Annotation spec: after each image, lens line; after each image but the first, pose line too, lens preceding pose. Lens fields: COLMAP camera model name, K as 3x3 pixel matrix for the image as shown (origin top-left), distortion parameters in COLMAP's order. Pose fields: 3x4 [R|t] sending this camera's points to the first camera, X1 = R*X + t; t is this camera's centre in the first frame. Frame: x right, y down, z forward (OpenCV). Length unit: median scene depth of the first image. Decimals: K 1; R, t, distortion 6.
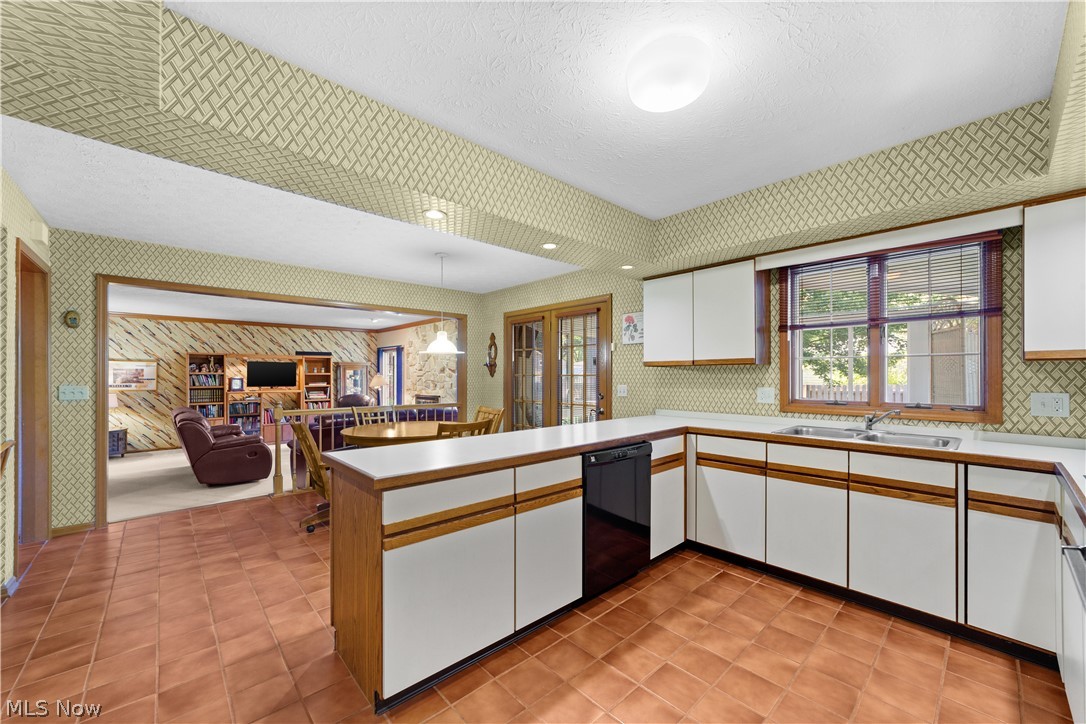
lens RADIAL K [[417.1, 0, 539.7], [0, 417.1, 369.1], [0, 0, 1]] dist [-0.007929, 0.001188]
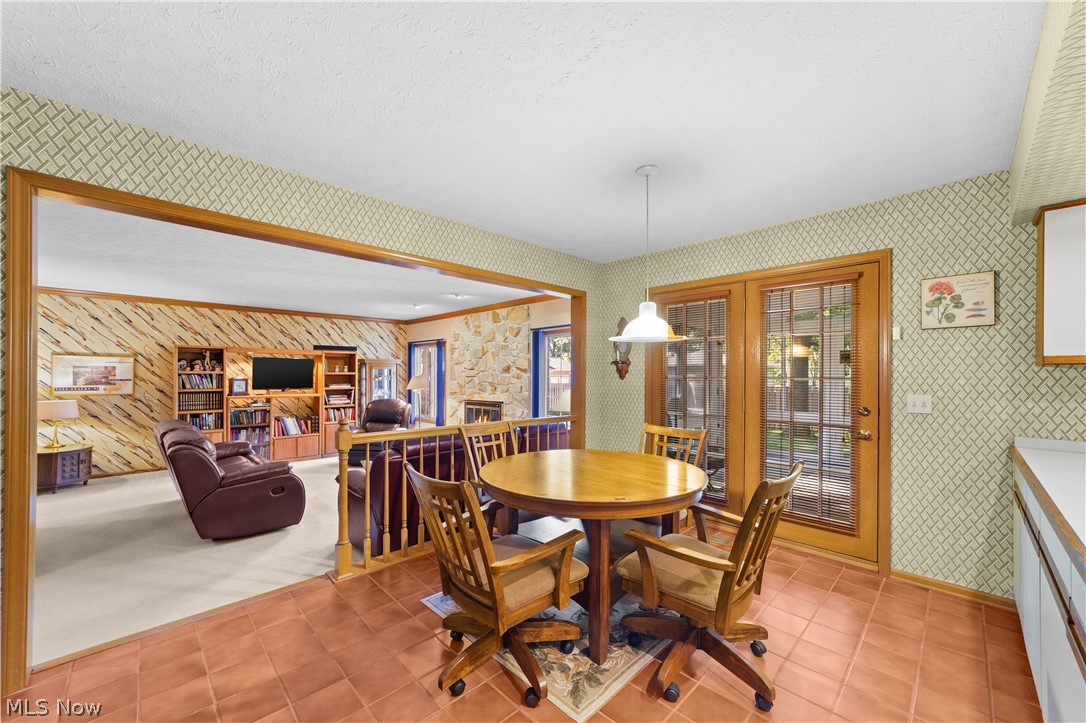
lens RADIAL K [[417.1, 0, 546.6], [0, 417.1, 369.0], [0, 0, 1]] dist [-0.007929, 0.001188]
pose [[0.999217, 0.004270, 0.039340, -0.190011], [-0.004285, 0.999991, 0.000309, 0.001106], [-0.039338, -0.000477, 0.999226, 0.203934]]
